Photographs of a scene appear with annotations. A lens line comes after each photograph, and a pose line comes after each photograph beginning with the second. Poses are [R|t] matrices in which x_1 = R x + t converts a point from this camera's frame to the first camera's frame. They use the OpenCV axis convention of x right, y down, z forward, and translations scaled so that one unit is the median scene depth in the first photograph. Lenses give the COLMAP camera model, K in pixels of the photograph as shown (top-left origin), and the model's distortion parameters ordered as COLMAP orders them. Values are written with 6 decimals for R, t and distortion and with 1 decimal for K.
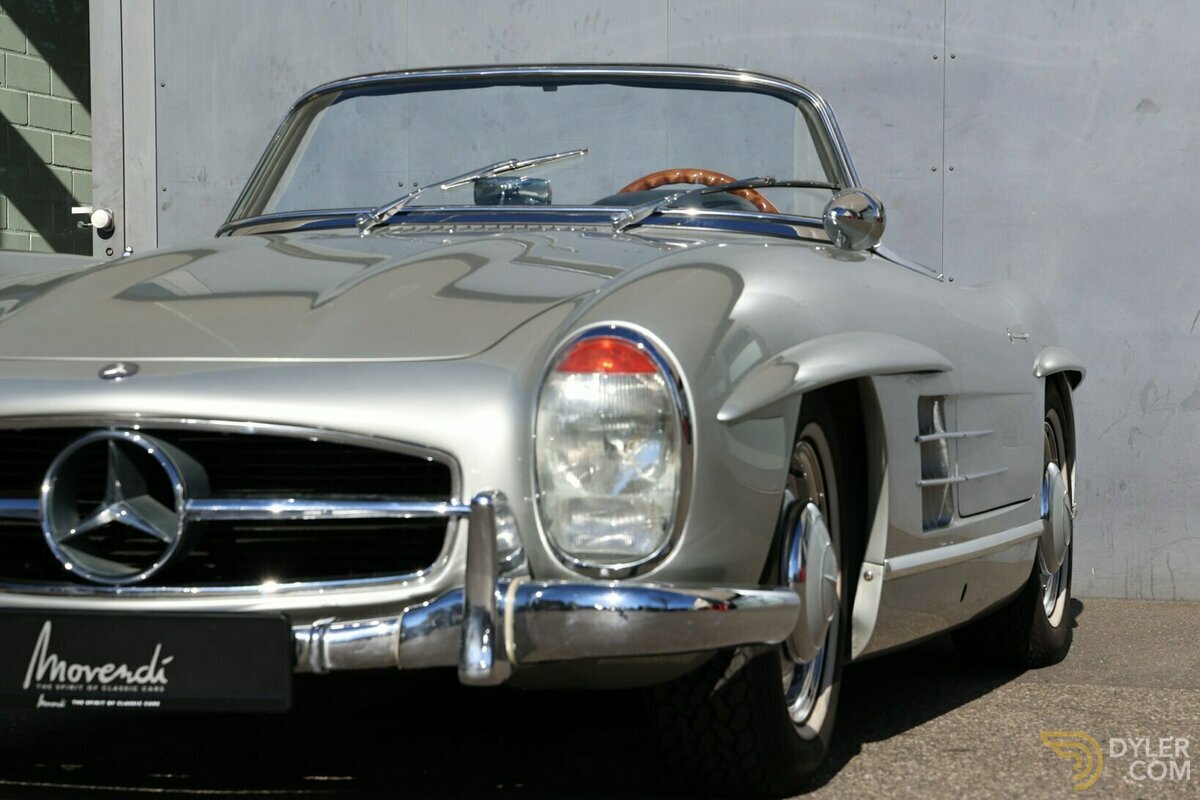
lens RADIAL K [[3399.2, 0, 597.4], [0, 3399.2, 399.5], [0, 0, 1]] dist [0.675653, 0.000000]
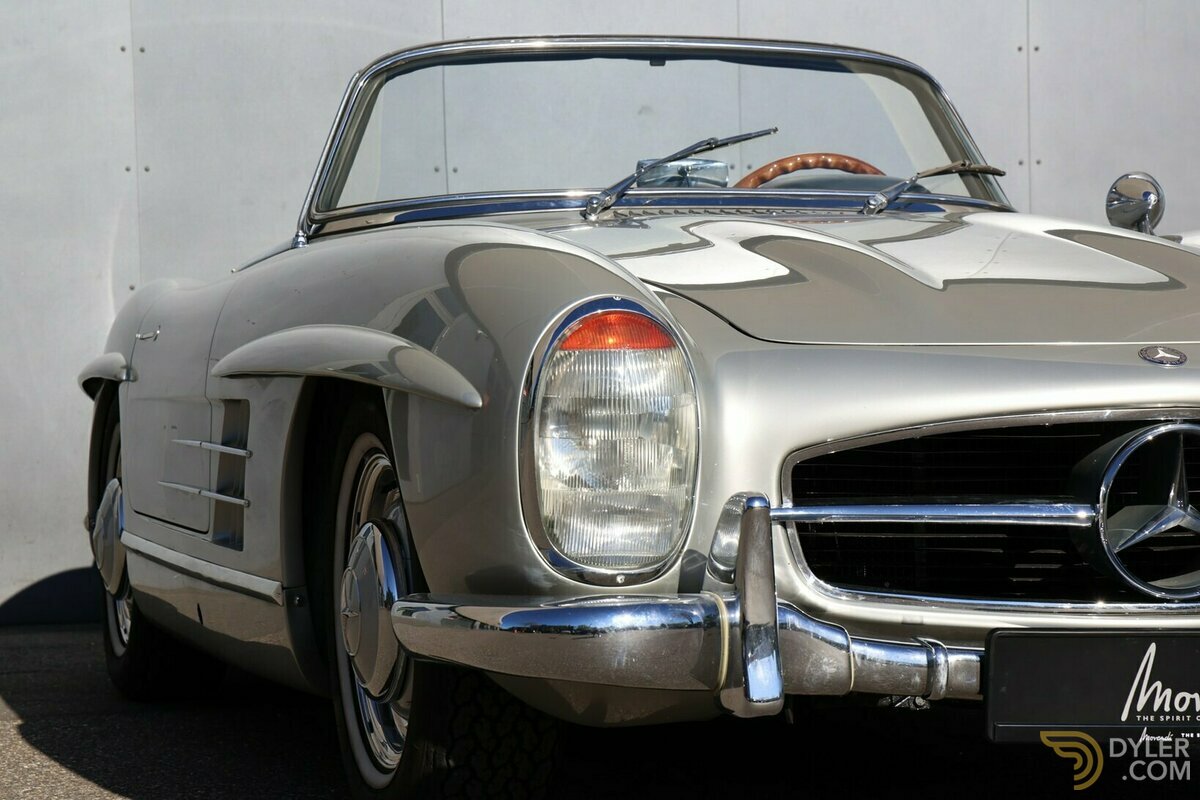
lens RADIAL K [[3399.2, 0, 601.6], [0, 3399.2, 357.9], [0, 0, 1]] dist [0.675653, 0.000000]
pose [[0.865356, -0.007615, 0.501100, -0.540306], [0.017487, 0.999734, -0.015005, 0.002296], [-0.500852, 0.021748, 0.865260, 0.235673]]
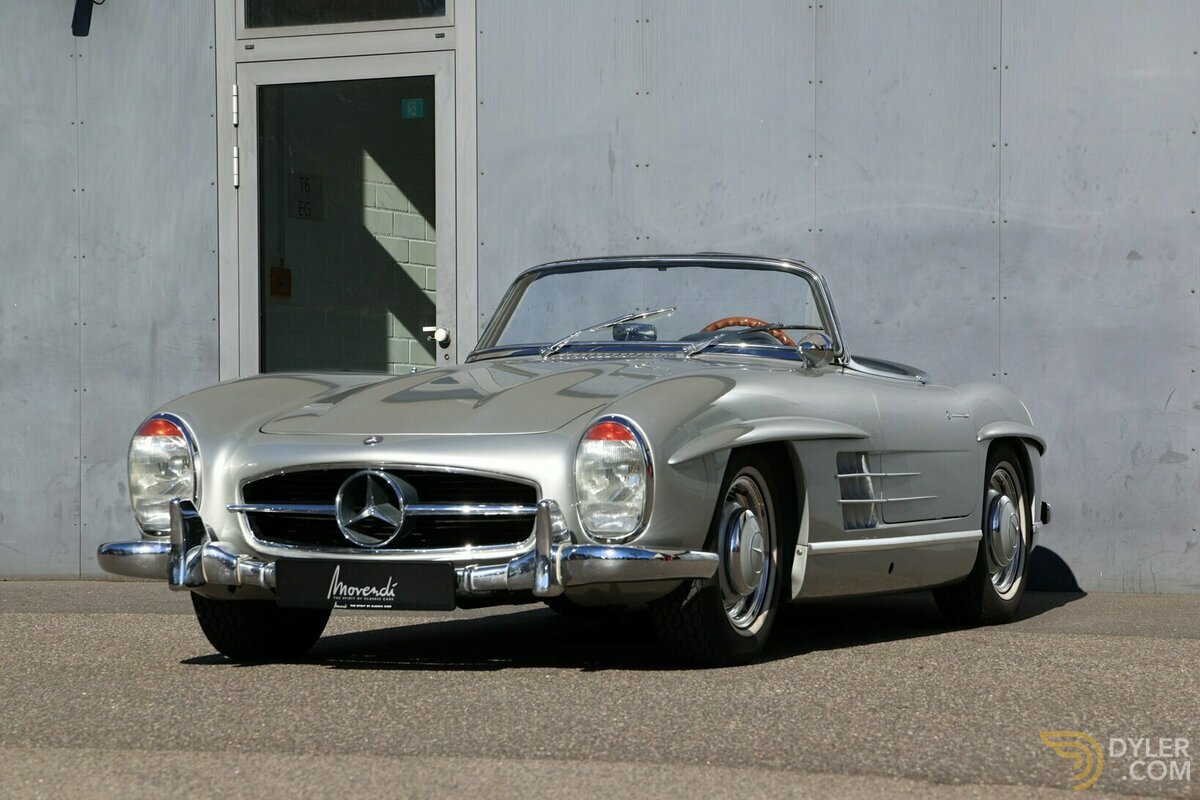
lens RADIAL K [[3372.7, 0, 601.5], [0, 3372.7, 394.9], [0, 0, 1]] dist [0.648077, 0.000000]
pose [[0.991410, -0.005844, -0.130664, 0.192028], [0.003213, 0.999788, -0.020337, 0.004403], [0.130755, 0.019743, 0.991218, -0.713571]]
